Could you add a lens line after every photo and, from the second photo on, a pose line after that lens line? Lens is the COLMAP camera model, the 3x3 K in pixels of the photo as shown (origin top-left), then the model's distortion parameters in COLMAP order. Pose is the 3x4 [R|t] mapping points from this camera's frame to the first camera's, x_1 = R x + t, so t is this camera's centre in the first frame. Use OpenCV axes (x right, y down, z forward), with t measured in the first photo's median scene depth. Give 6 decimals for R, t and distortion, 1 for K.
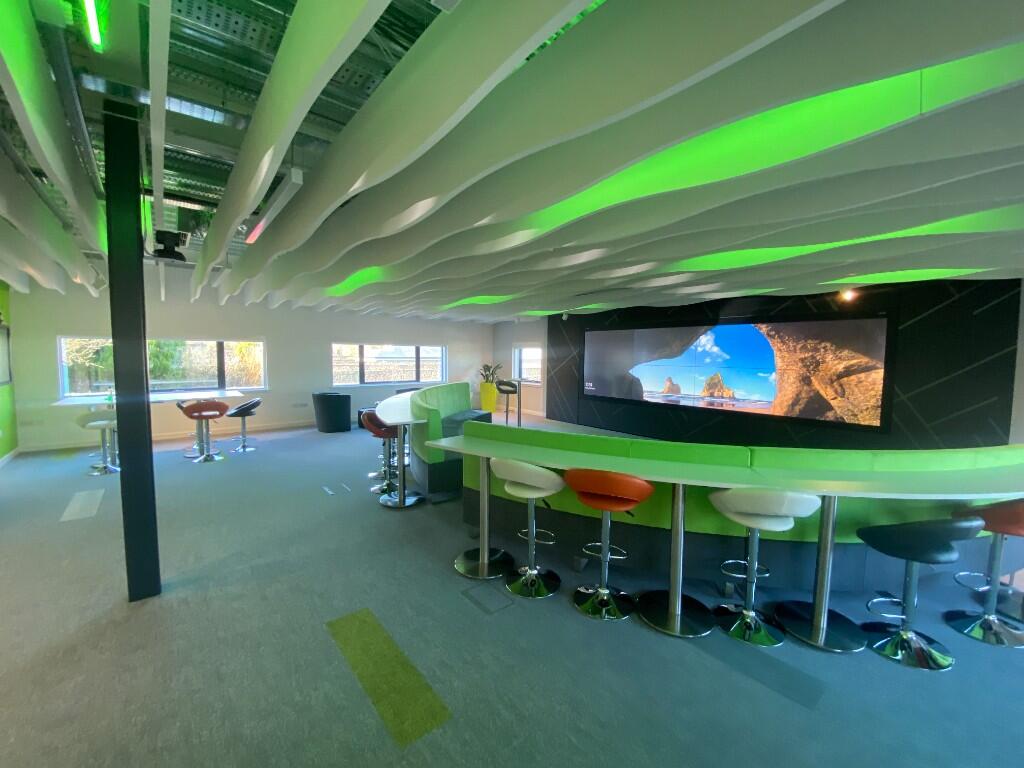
lens RADIAL K [[420.3, 0, 510.4], [0, 420.3, 382.3], [0, 0, 1]] dist [0.022394, -0.015994]
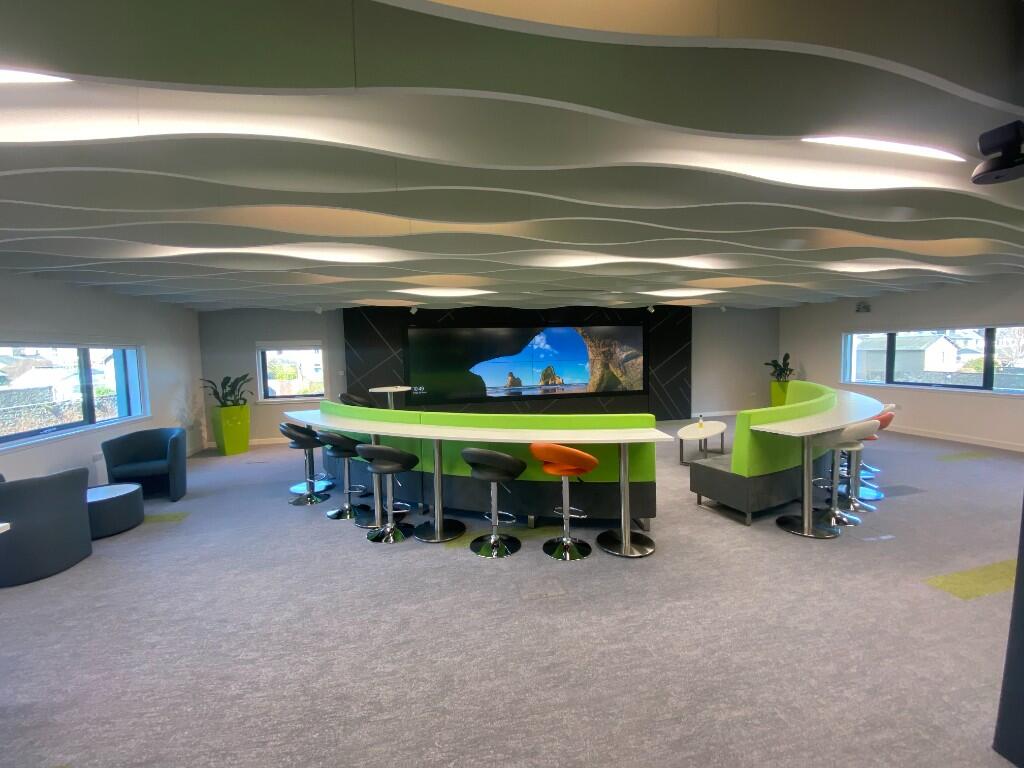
lens RADIAL K [[417.2, 0, 506.9], [0, 417.2, 380.5], [0, 0, 1]] dist [0.033572, -0.027731]
pose [[0.474044, -0.083634, 0.876520, -0.740455], [0.091324, 0.994780, 0.045527, -0.052184], [-0.875752, 0.058465, 0.479207, 0.590055]]
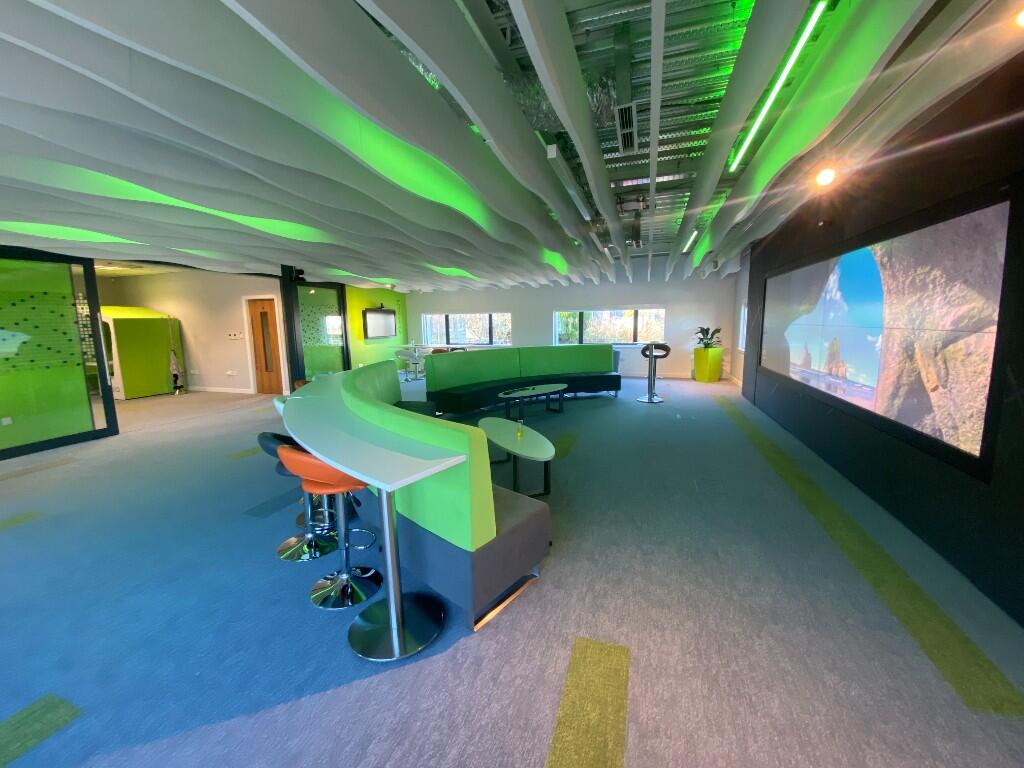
lens RADIAL K [[413.3, 0, 510.0], [0, 413.3, 382.5], [0, 0, 1]] dist [0.017629, -0.018928]
pose [[0.529413, 0.103875, -0.841981, 0.842721], [-0.037826, 0.994379, 0.098893, 0.003688], [0.847520, -0.020506, 0.530366, 0.331455]]
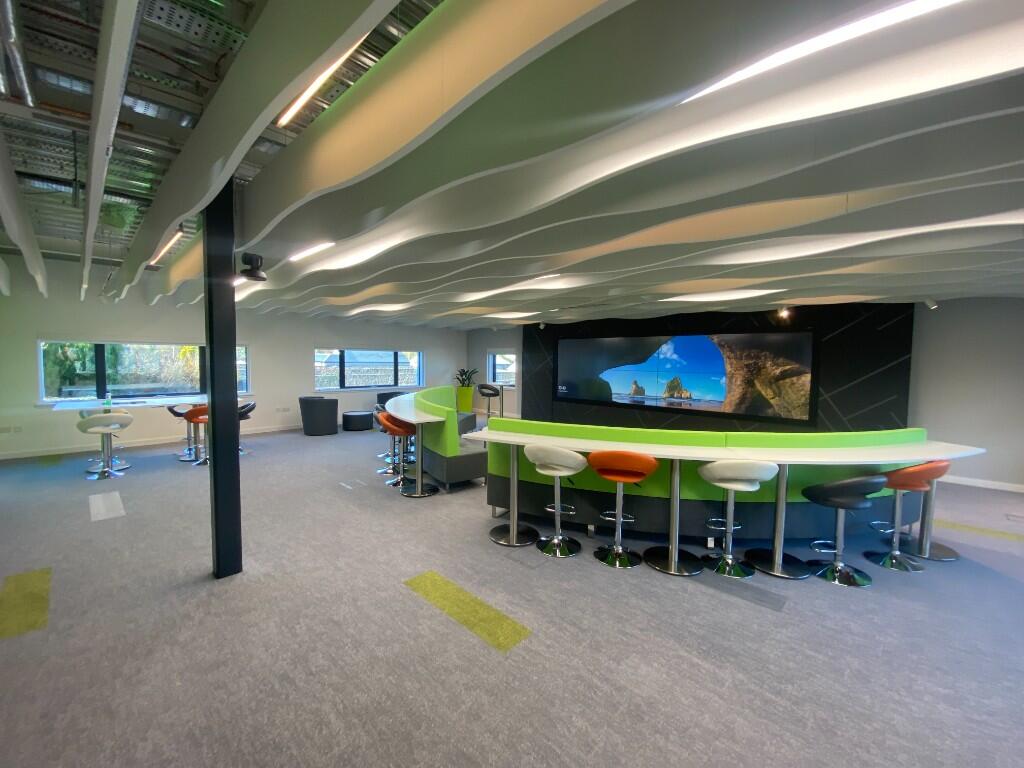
lens RADIAL K [[417.2, 0, 506.9], [0, 417.2, 380.5], [0, 0, 1]] dist [0.033572, -0.027731]
pose [[0.993995, -0.002947, 0.109384, -0.110024], [0.004600, 0.999879, -0.014857, 0.002721], [-0.109327, 0.015271, 0.993888, -0.100467]]
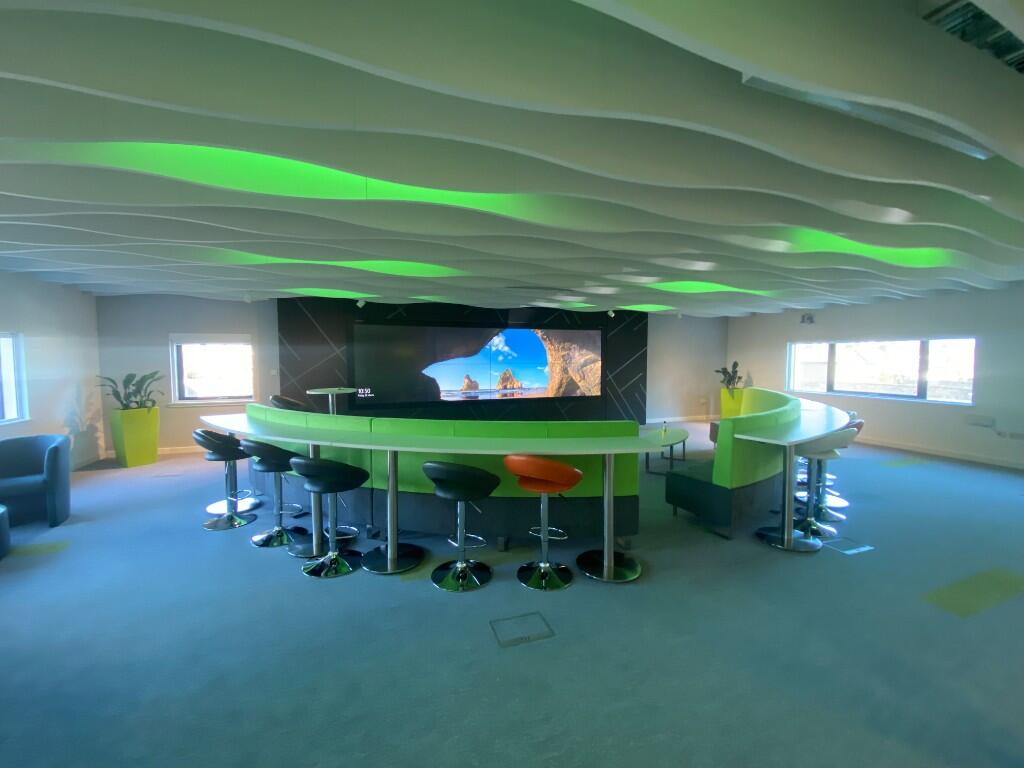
lens RADIAL K [[410.9, 0, 506.2], [0, 410.9, 381.8], [0, 0, 1]] dist [0.029936, -0.025843]
pose [[0.354137, -0.069686, 0.932594, -0.671079], [0.069413, 0.996428, 0.048097, -0.046421], [-0.932614, 0.047701, 0.357709, 0.670492]]
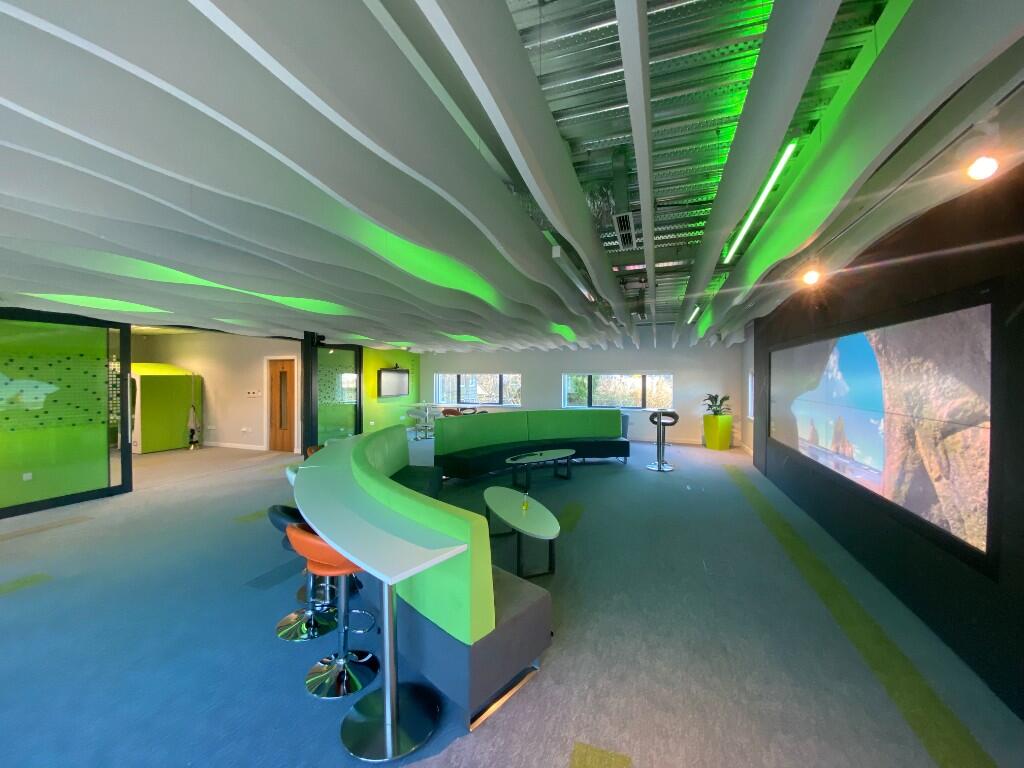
lens RADIAL K [[413.3, 0, 510.0], [0, 413.3, 382.5], [0, 0, 1]] dist [0.017629, -0.018928]
pose [[0.506280, 0.001320, -0.862368, 0.860046], [-0.058261, 0.997766, -0.032677, -0.024236], [0.860399, 0.066786, 0.505226, 0.326050]]
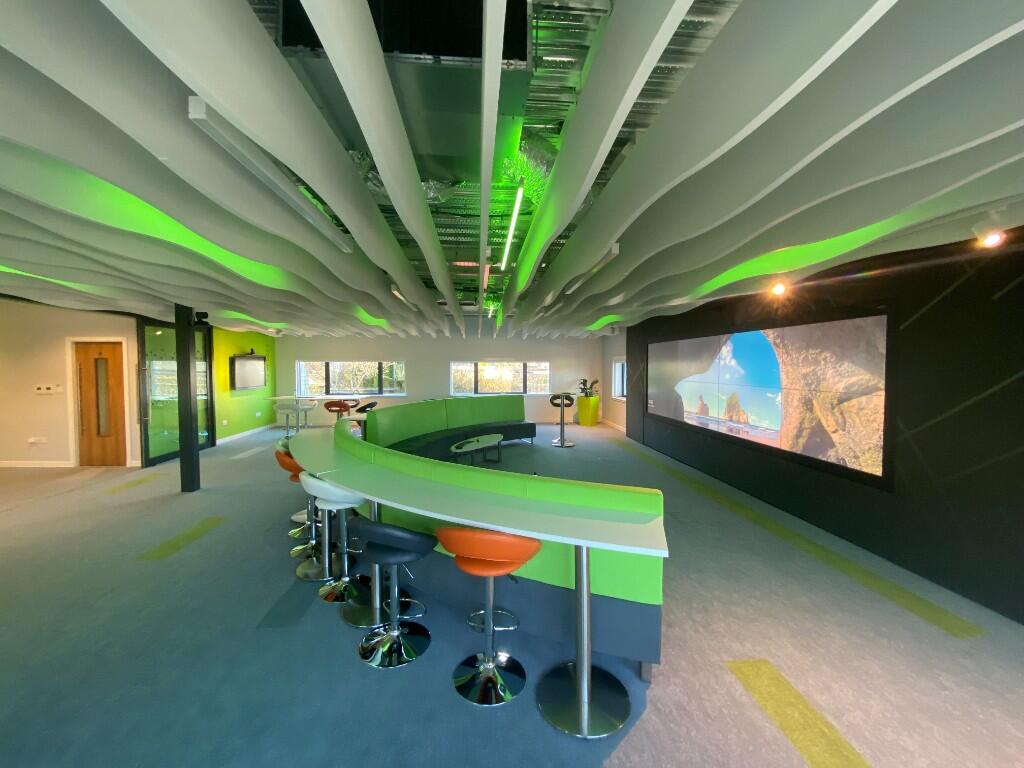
lens RADIAL K [[413.3, 0, 510.0], [0, 413.3, 382.5], [0, 0, 1]] dist [0.017629, -0.018928]
pose [[0.814574, 0.012284, -0.579929, 0.676877], [-0.031158, 0.999259, -0.022599, -0.009462], [0.579222, 0.036478, 0.814353, 0.114352]]
